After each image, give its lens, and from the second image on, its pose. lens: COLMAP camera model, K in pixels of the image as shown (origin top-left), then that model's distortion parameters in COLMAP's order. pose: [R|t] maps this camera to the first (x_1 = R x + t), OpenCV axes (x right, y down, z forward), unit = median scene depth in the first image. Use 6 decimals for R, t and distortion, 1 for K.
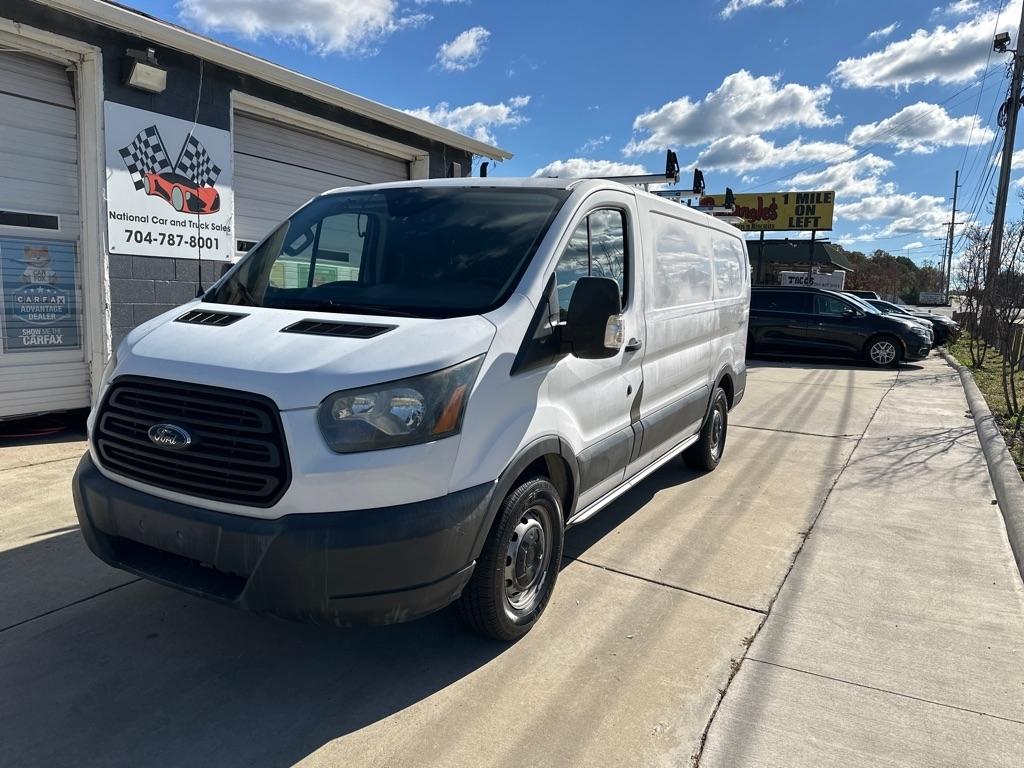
lens RADIAL K [[726.7, 0, 525.7], [0, 726.7, 391.0], [0, 0, 1]] dist [0.014457, -0.014156]
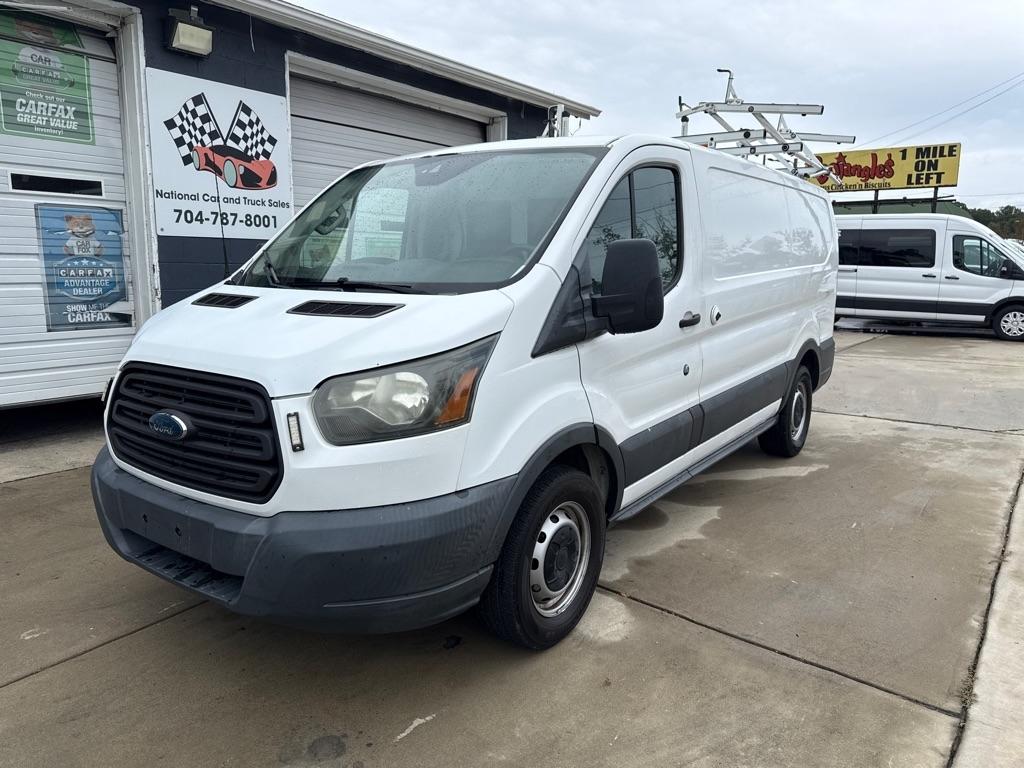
lens RADIAL K [[726.7, 0, 519.0], [0, 726.7, 385.9], [0, 0, 1]] dist [0.014457, -0.014156]
pose [[0.990513, -0.007103, -0.137236, 0.005062], [0.010931, 0.999571, 0.027162, -0.018039], [0.136984, -0.028404, 0.990166, 0.135642]]
